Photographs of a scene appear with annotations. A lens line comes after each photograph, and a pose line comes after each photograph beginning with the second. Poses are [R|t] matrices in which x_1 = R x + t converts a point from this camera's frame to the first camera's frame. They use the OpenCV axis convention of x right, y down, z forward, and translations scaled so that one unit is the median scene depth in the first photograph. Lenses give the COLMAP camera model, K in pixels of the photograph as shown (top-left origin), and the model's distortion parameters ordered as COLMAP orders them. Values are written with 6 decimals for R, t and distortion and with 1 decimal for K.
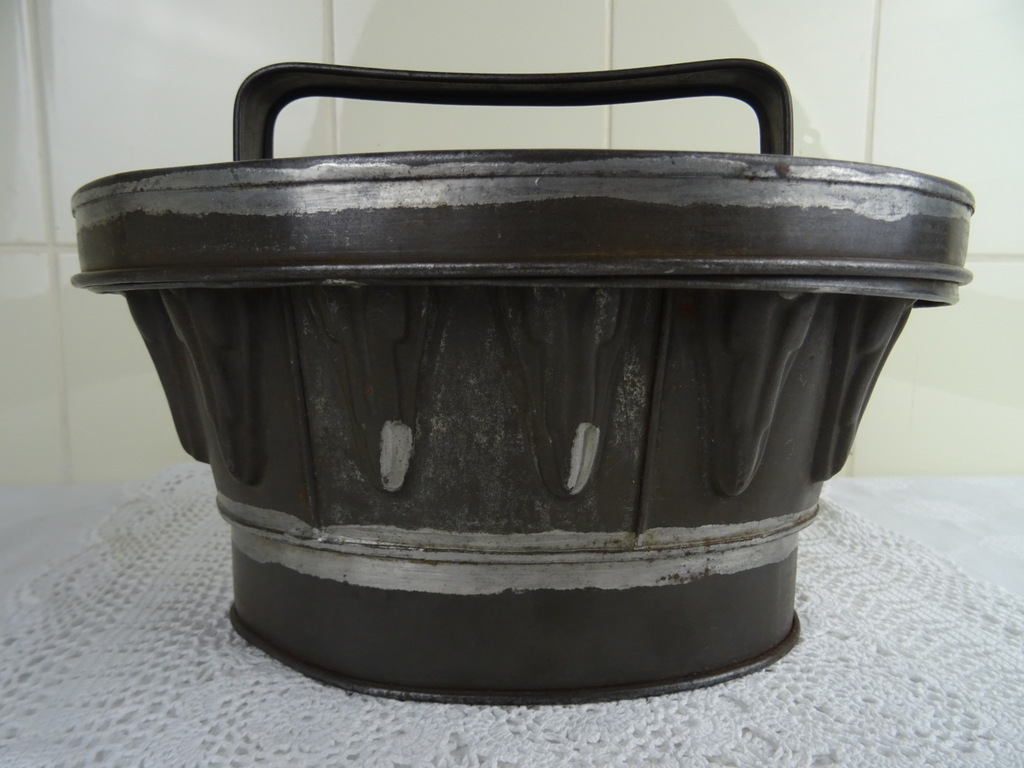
lens RADIAL K [[726.9, 0, 521.2], [0, 726.9, 386.5], [0, 0, 1]] dist [0.004448, -0.017967]
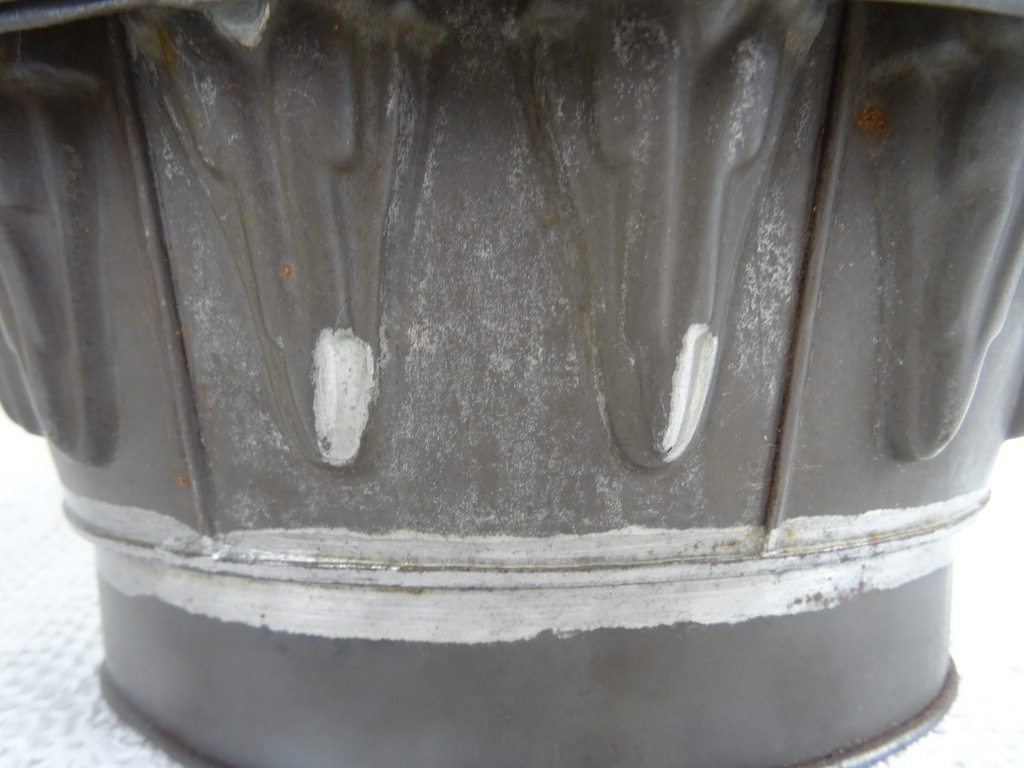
lens RADIAL K [[726.9, 0, 514.3], [0, 726.9, 390.5], [0, 0, 1]] dist [0.004448, -0.017967]
pose [[0.998742, -0.022983, 0.044576, -0.066733], [0.022660, 0.999713, 0.007729, 0.084041], [-0.044741, -0.006710, 0.998976, 0.433877]]
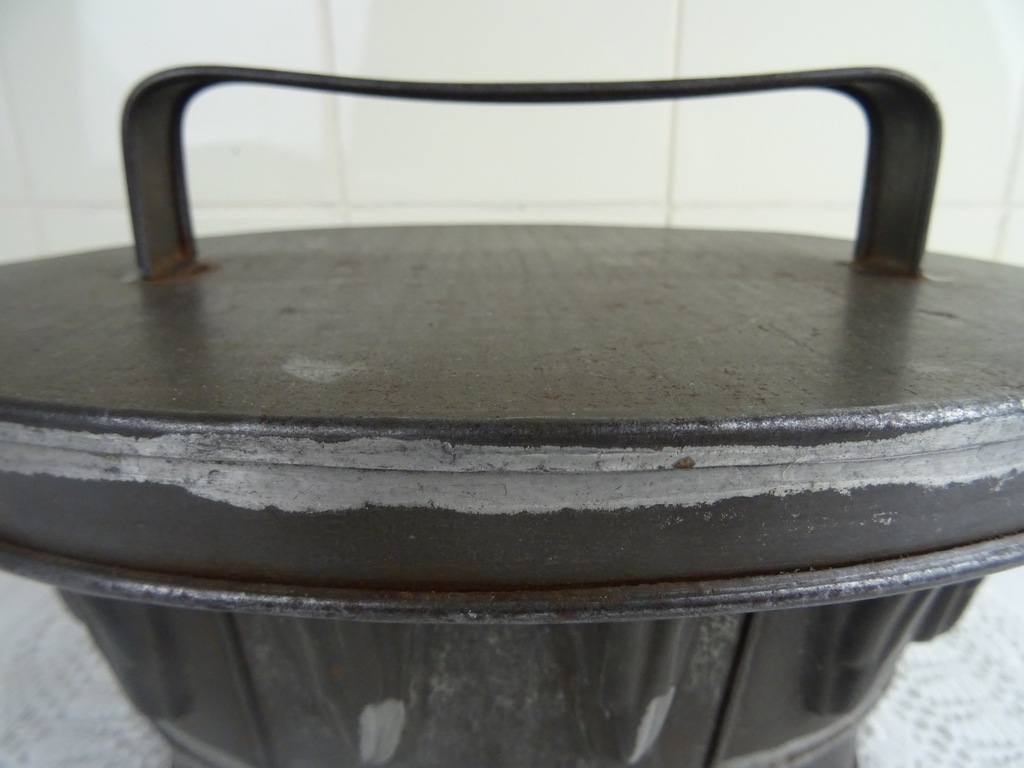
lens RADIAL K [[726.9, 0, 519.7], [0, 726.9, 391.8], [0, 0, 1]] dist [0.004448, -0.017967]
pose [[0.996968, -0.030664, 0.071509, -0.077666], [0.014827, 0.977098, 0.212271, -0.348821], [-0.076381, -0.210567, 0.974591, 0.367578]]
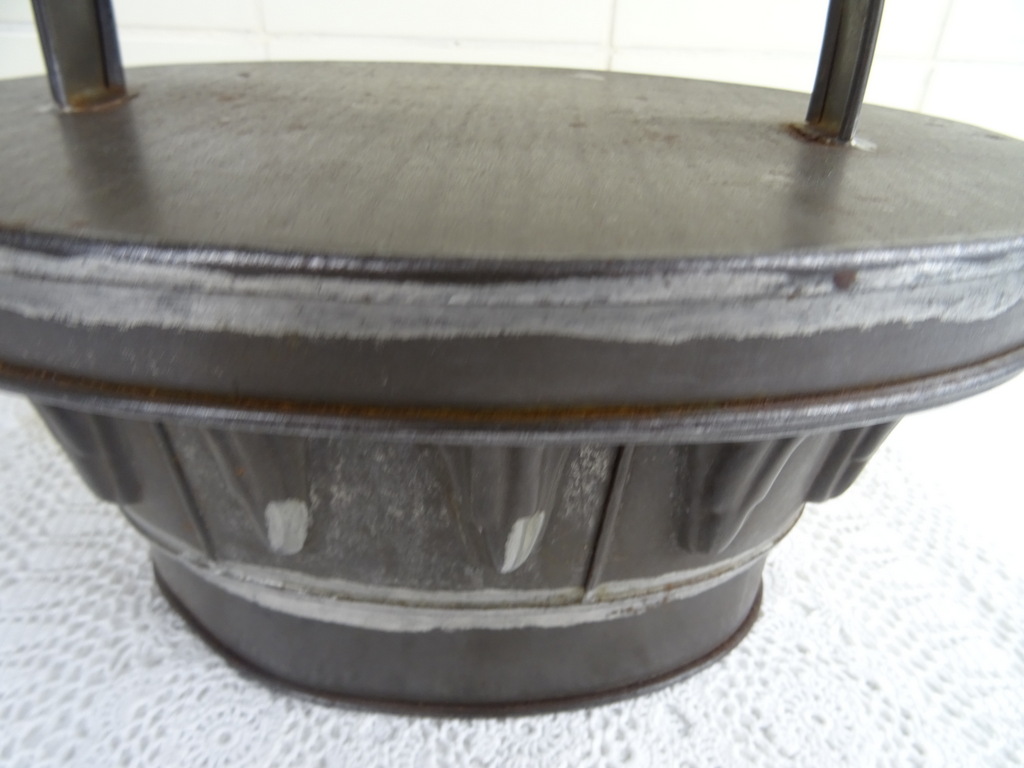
lens RADIAL K [[726.9, 0, 519.4], [0, 726.9, 389.3], [0, 0, 1]] dist [0.004448, -0.017967]
pose [[0.999281, 0.036442, 0.010468, 0.063881], [-0.037583, 0.915560, 0.400421, -0.356611], [0.005008, -0.400526, 0.916272, 0.313622]]
